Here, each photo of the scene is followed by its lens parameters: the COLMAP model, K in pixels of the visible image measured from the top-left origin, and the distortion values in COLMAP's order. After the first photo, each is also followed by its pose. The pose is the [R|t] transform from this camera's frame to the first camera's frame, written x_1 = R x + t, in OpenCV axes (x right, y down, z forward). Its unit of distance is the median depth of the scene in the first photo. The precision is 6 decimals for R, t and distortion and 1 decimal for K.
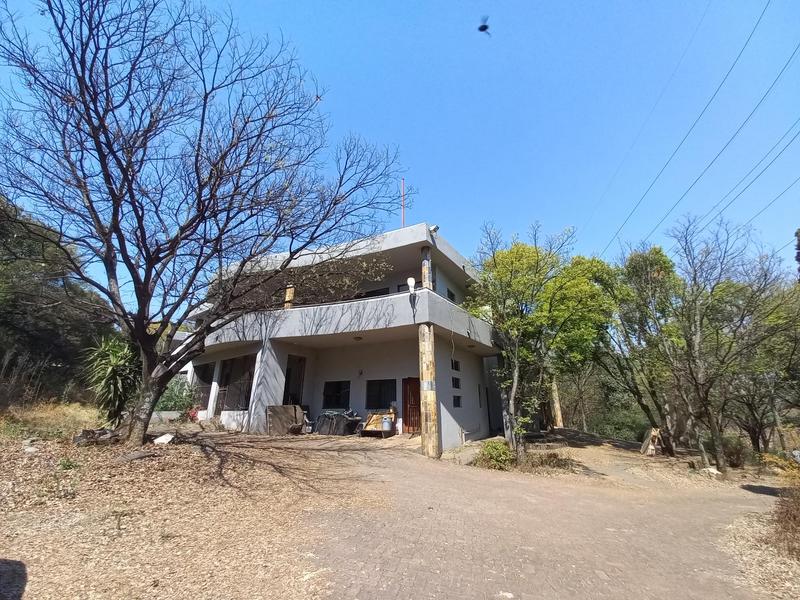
lens RADIAL K [[310.2, 0, 401.5], [0, 310.2, 298.2], [0, 0, 1]] dist [0.020045, -0.017964]
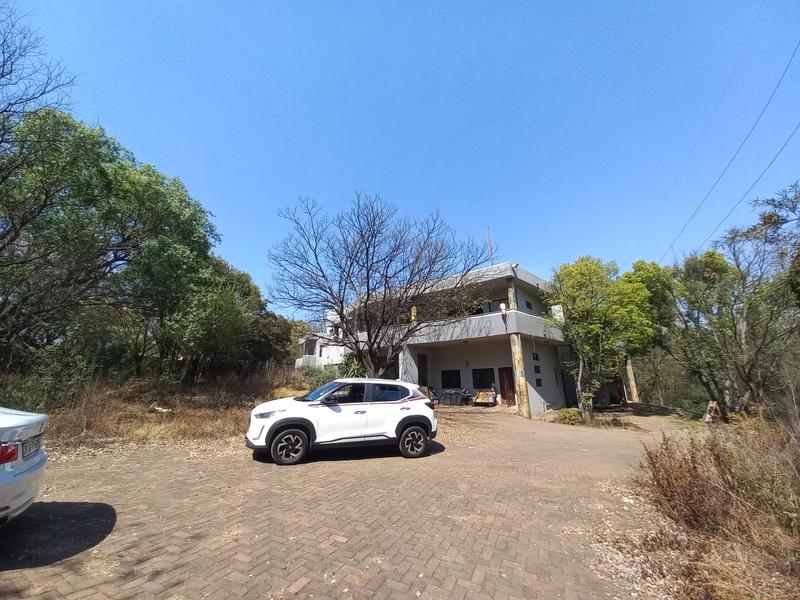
lens RADIAL K [[310.2, 0, 401.5], [0, 310.2, 298.2], [0, 0, 1]] dist [0.020045, -0.017964]
pose [[0.976226, -0.069933, -0.205163, -0.122967], [0.082873, 0.995032, 0.055164, -0.193975], [0.200286, -0.070855, 0.977172, -0.519270]]
